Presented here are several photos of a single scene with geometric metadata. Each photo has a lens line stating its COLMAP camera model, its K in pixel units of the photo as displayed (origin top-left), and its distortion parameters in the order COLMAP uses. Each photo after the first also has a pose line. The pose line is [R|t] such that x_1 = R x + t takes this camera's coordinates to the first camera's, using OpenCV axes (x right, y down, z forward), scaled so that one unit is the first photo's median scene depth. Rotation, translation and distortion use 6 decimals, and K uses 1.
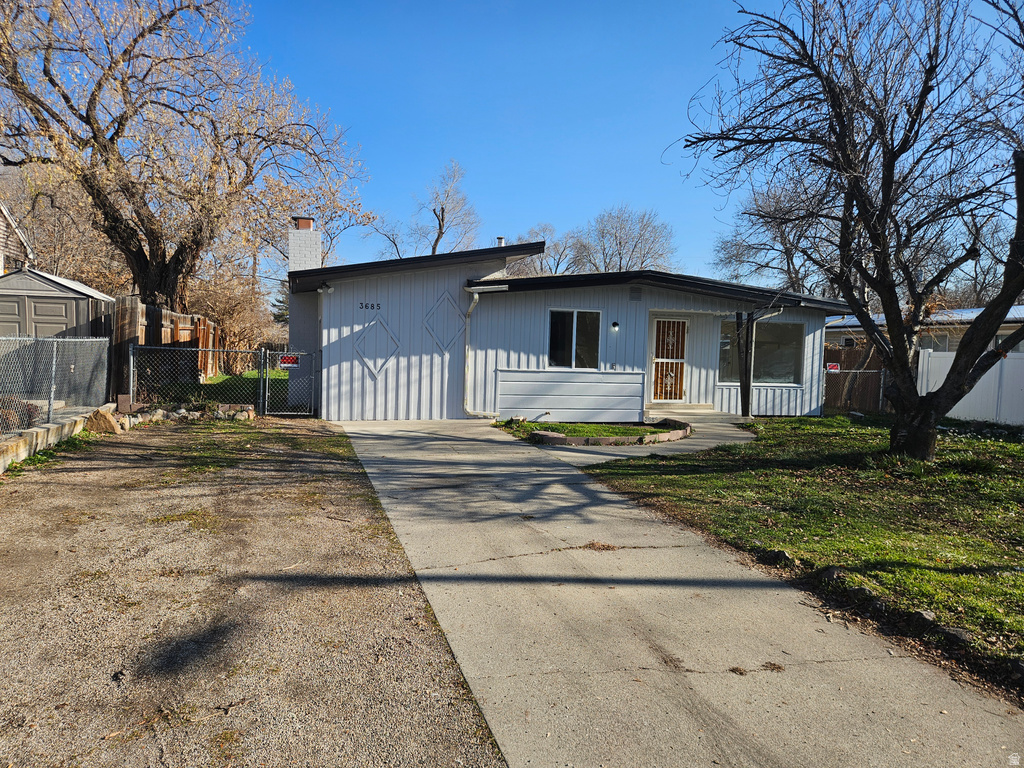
lens RADIAL K [[688.5, 0, 493.4], [0, 688.5, 383.2], [0, 0, 1]] dist [0.088701, -0.085261]
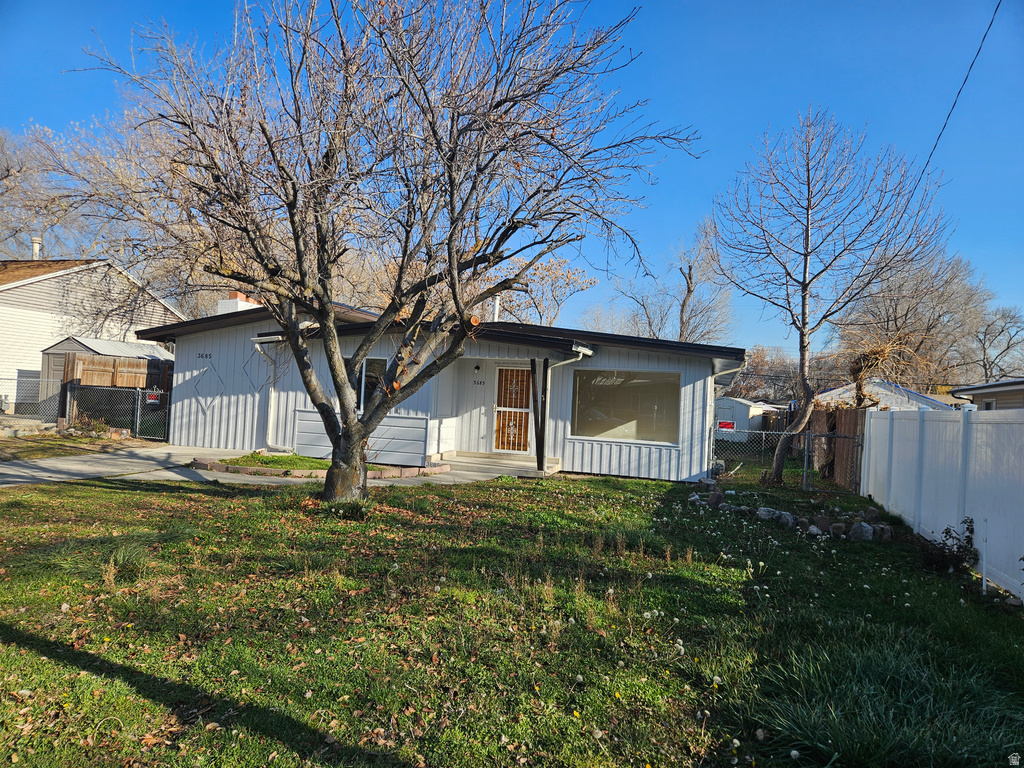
lens RADIAL K [[688.5, 0, 493.4], [0, 688.5, 383.2], [0, 0, 1]] dist [0.088701, -0.085261]
pose [[0.845786, 0.005110, -0.533498, 0.749667], [-0.054921, 0.995476, -0.077533, 0.006630], [0.530688, 0.094877, 0.842240, 0.170968]]
